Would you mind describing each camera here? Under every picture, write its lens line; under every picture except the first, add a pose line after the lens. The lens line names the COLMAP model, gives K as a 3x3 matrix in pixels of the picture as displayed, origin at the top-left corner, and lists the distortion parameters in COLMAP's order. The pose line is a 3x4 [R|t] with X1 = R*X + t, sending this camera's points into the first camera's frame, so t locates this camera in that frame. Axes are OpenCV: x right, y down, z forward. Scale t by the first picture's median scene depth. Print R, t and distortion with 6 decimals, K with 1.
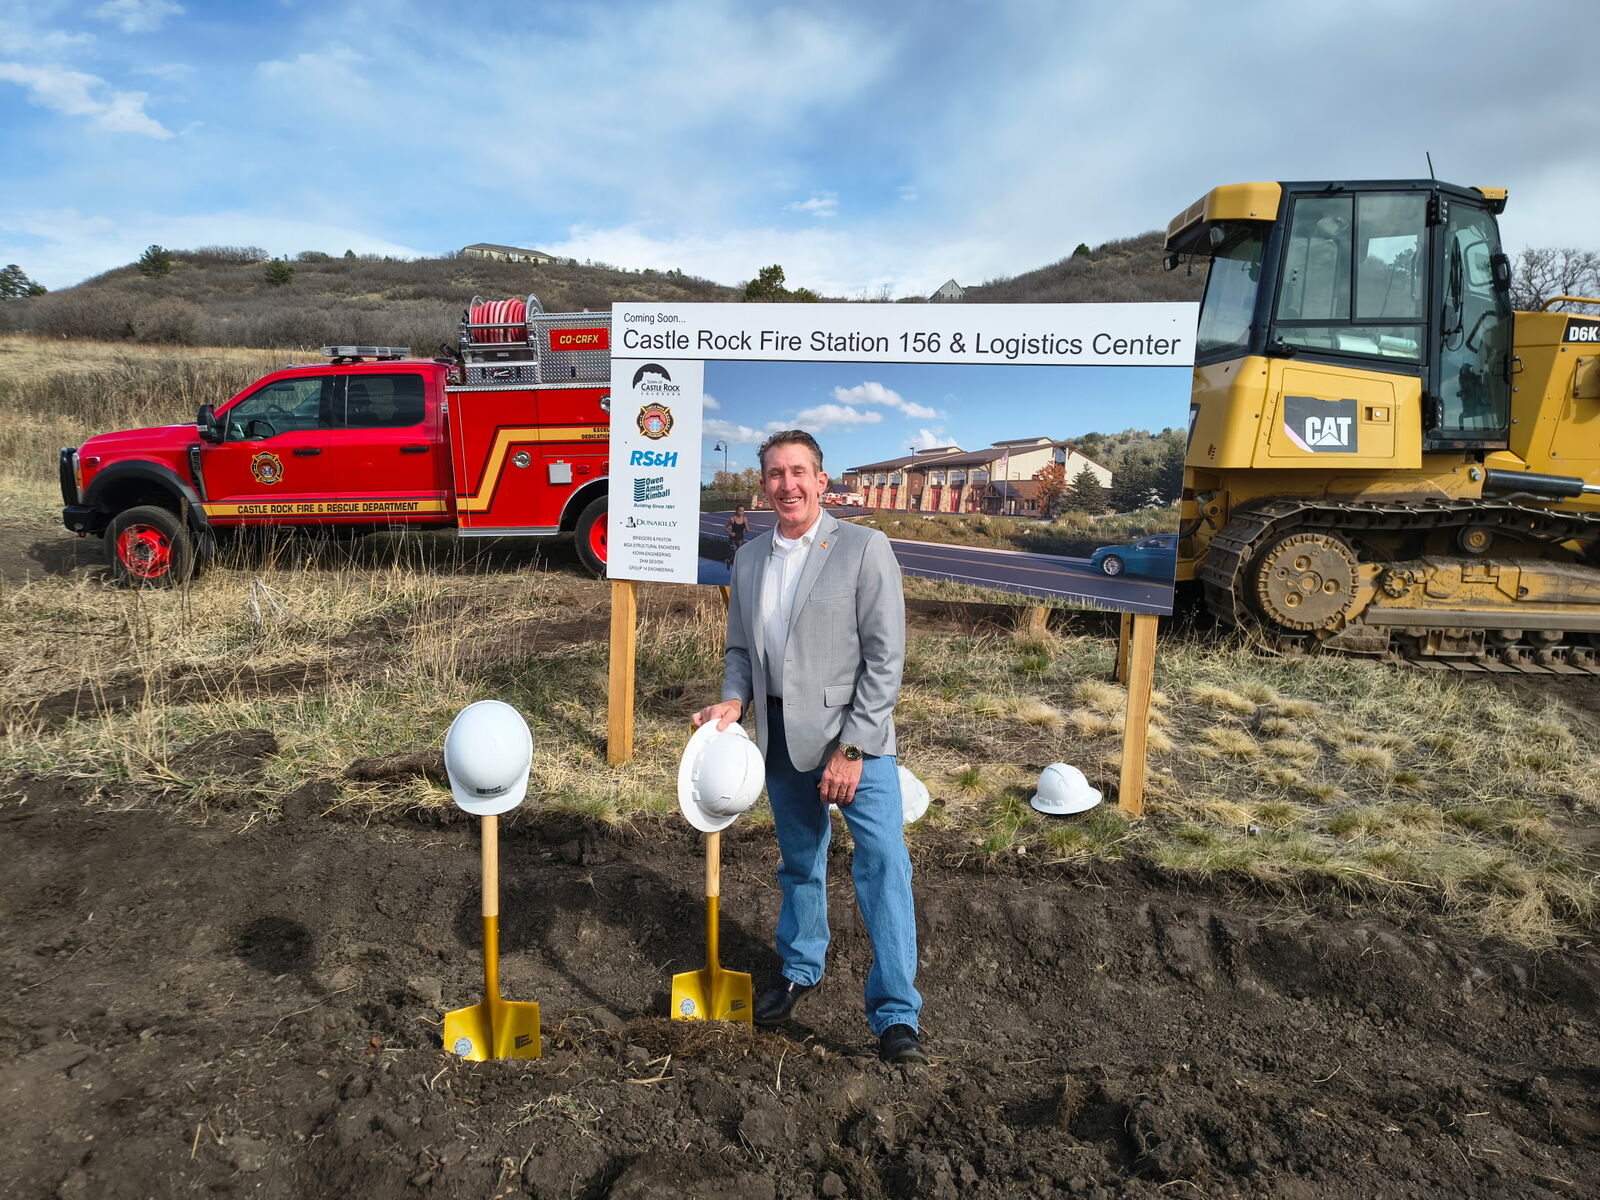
lens RADIAL K [[1087.1, 0, 798.0], [0, 1087.1, 645.6], [0, 0, 1]] dist [0.037166, -0.043585]
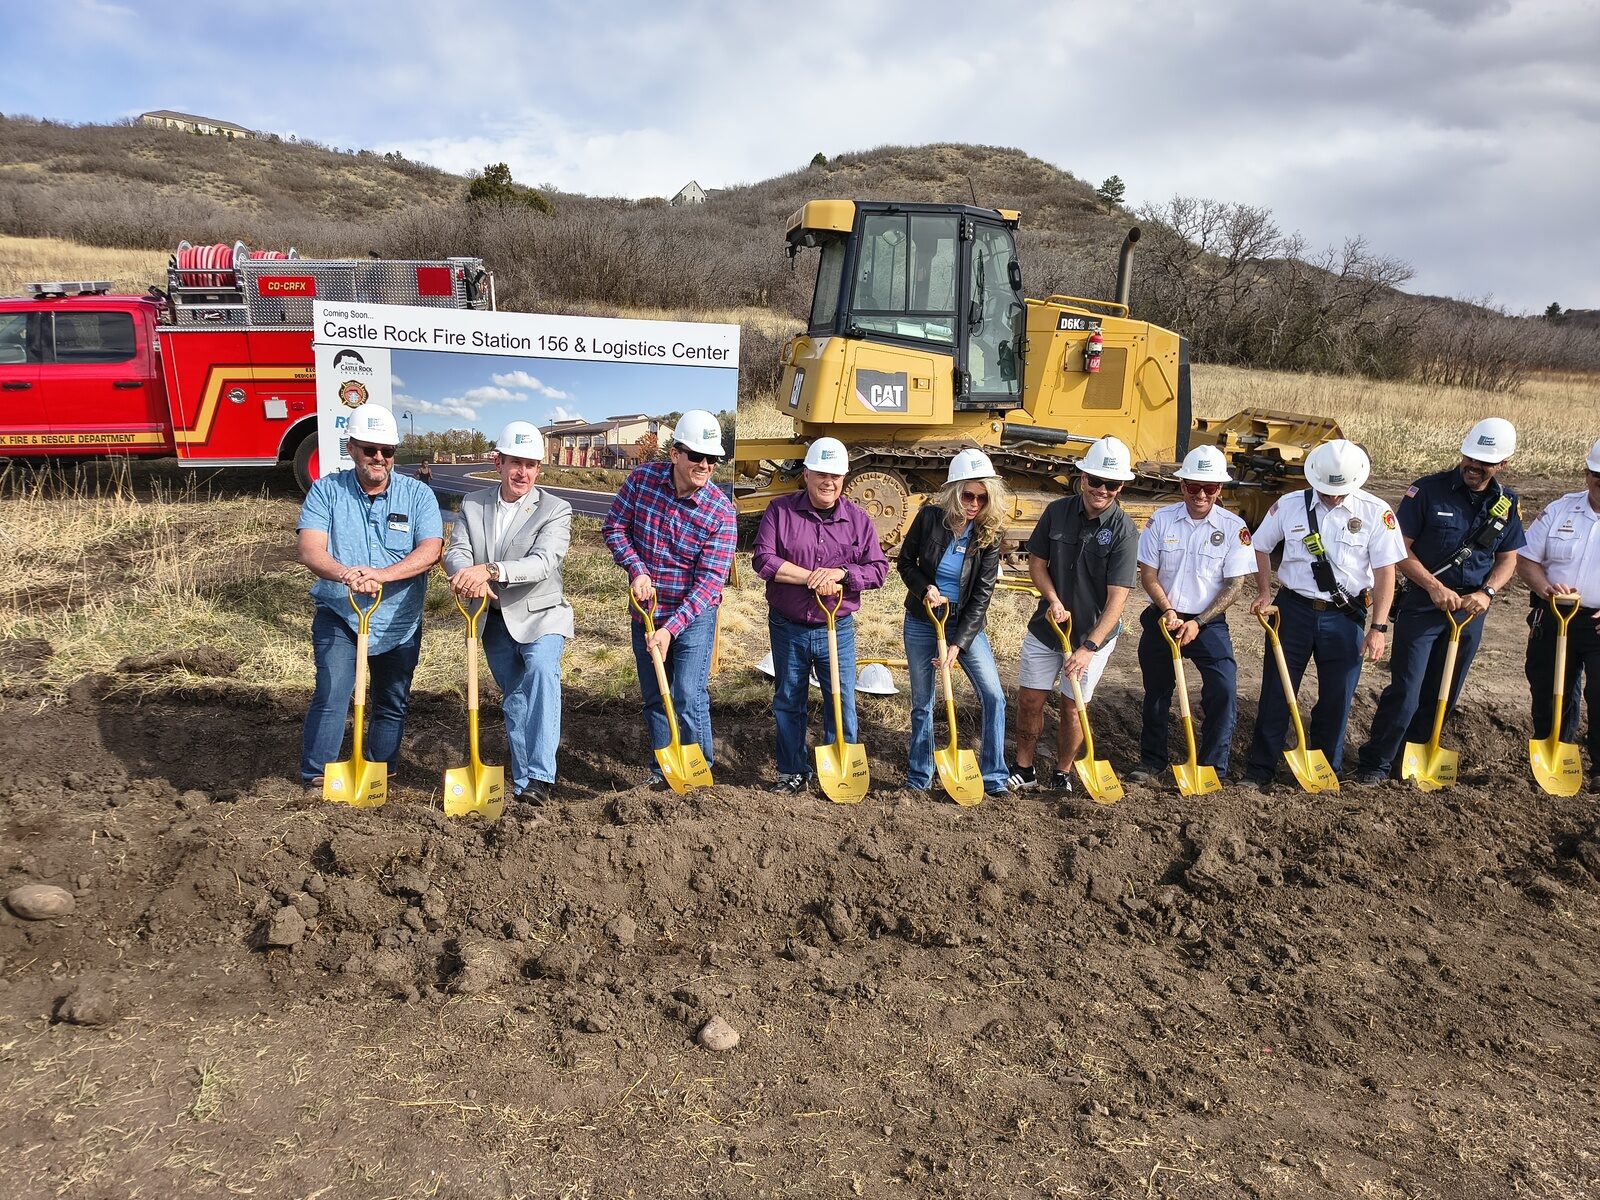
lens RADIAL K [[1087.1, 0, 798.0], [0, 1087.1, 645.6], [0, 0, 1]] dist [0.037166, -0.043585]
pose [[0.975108, -0.038202, 0.218413, 0.066710], [0.020064, 0.996207, 0.084664, -0.003502], [-0.220819, -0.078175, 0.972177, -0.308797]]
